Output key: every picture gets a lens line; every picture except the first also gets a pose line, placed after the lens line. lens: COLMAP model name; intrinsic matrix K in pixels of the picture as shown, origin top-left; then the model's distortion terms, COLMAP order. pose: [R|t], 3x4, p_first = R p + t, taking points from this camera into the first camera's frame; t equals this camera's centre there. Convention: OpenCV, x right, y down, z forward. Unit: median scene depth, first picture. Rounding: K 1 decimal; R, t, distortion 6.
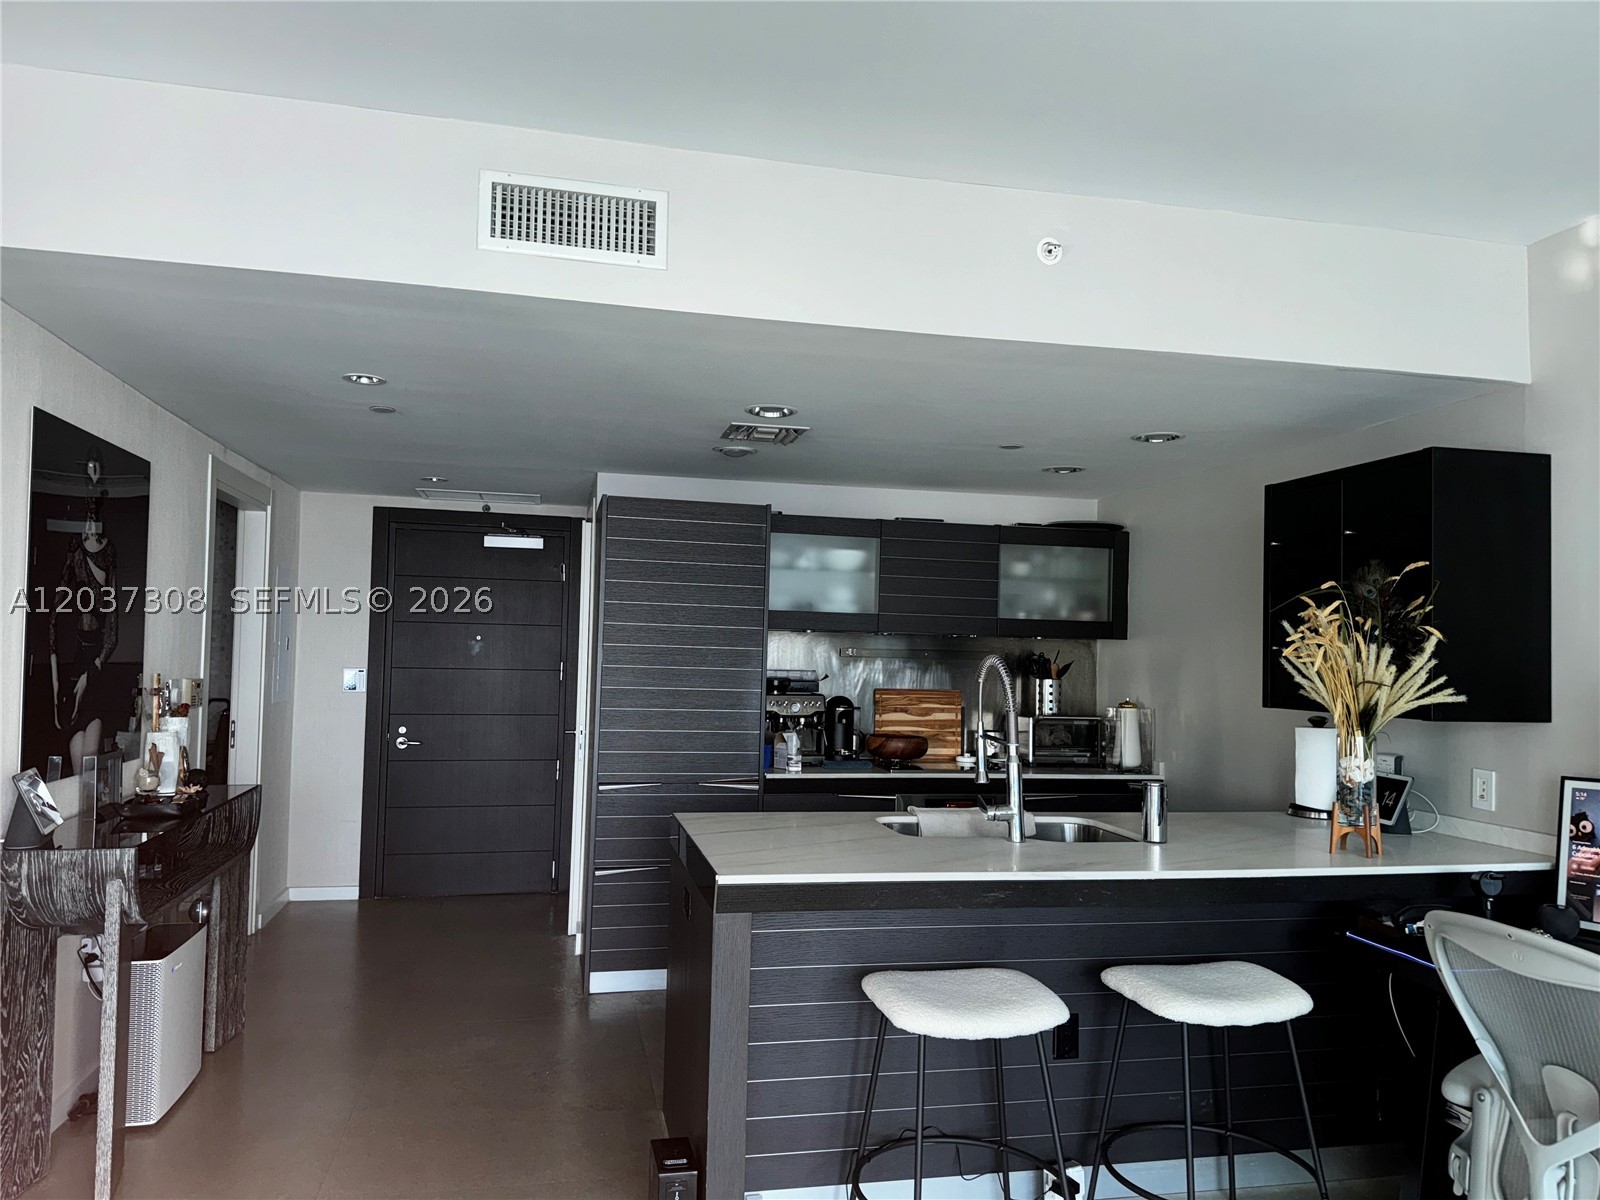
lens RADIAL K [[1093.6, 0, 800.0], [0, 1093.6, 600.0], [0, 0, 1]] dist [0.149840, -0.204480]
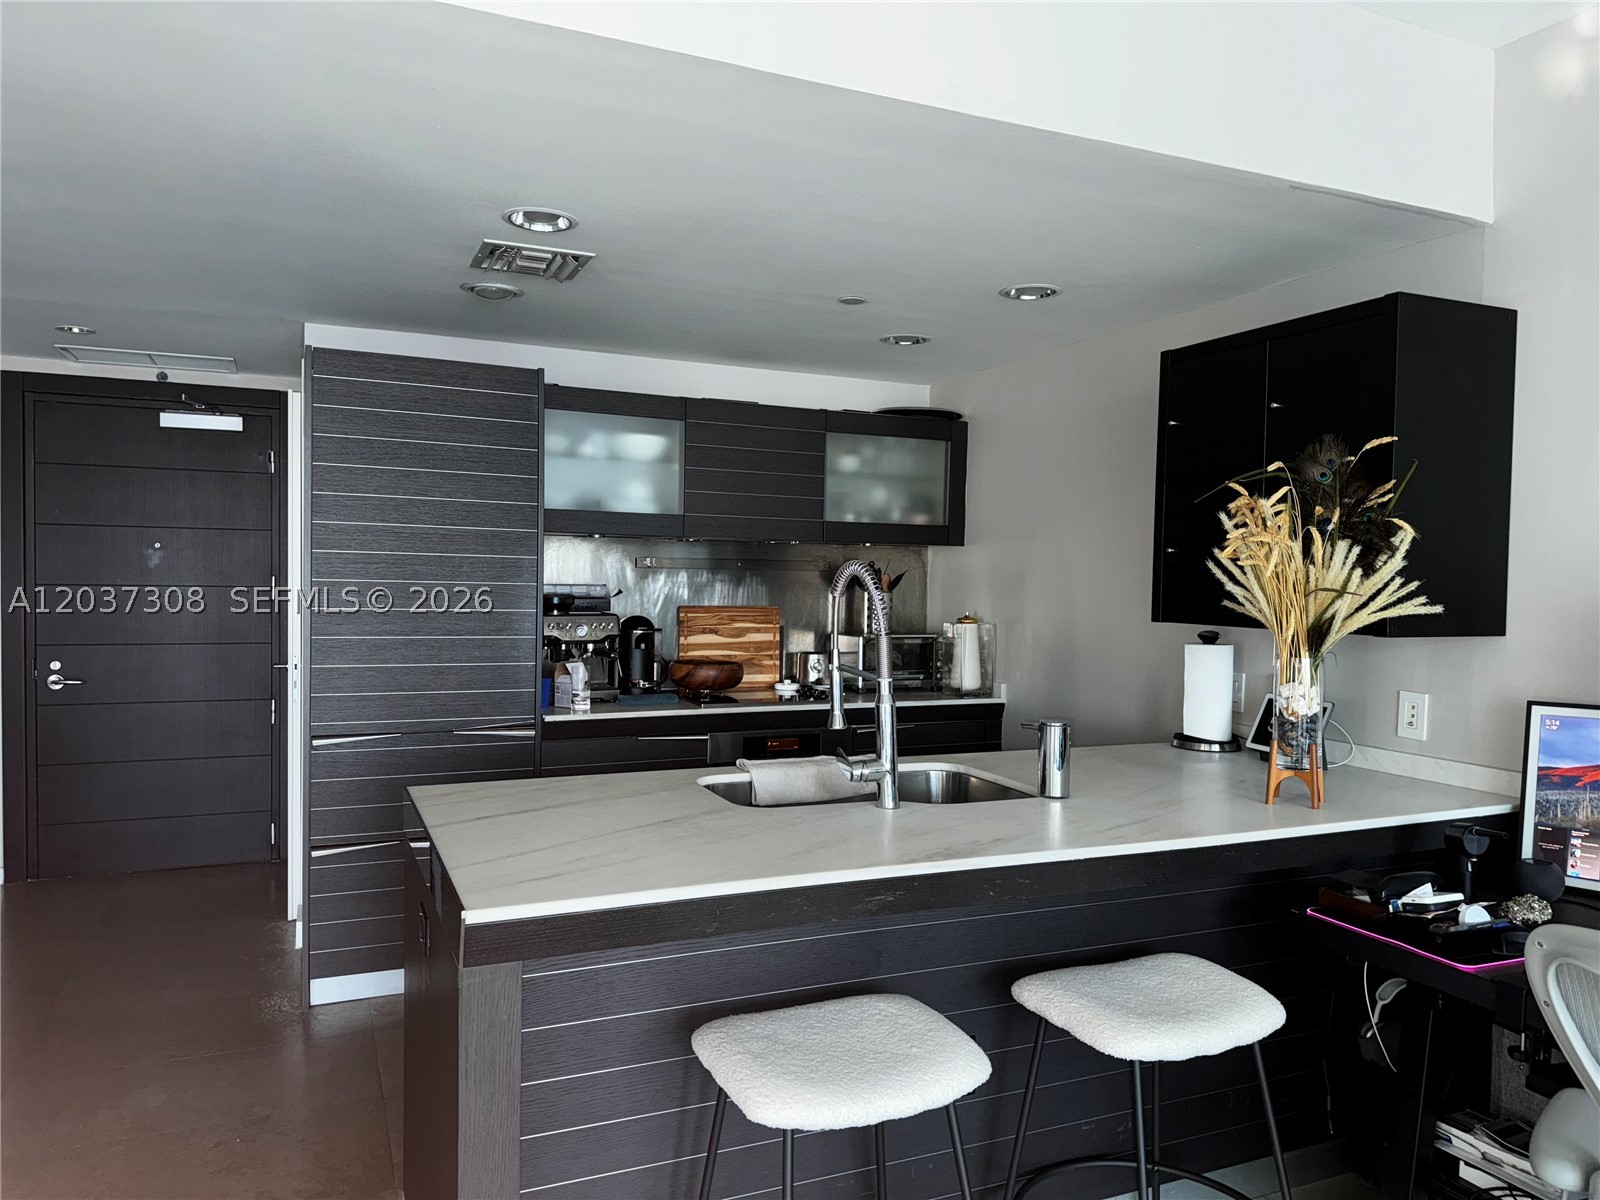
lens RADIAL K [[1106.8, 0, 798.0], [0, 1106.8, 615.4], [0, 0, 1]] dist [0.146482, -0.212308]
pose [[0.981320, -0.013936, 0.191878, -0.005155], [-0.003679, 0.995831, 0.091140, 0.013203], [-0.192348, -0.090143, 0.977178, 0.191948]]
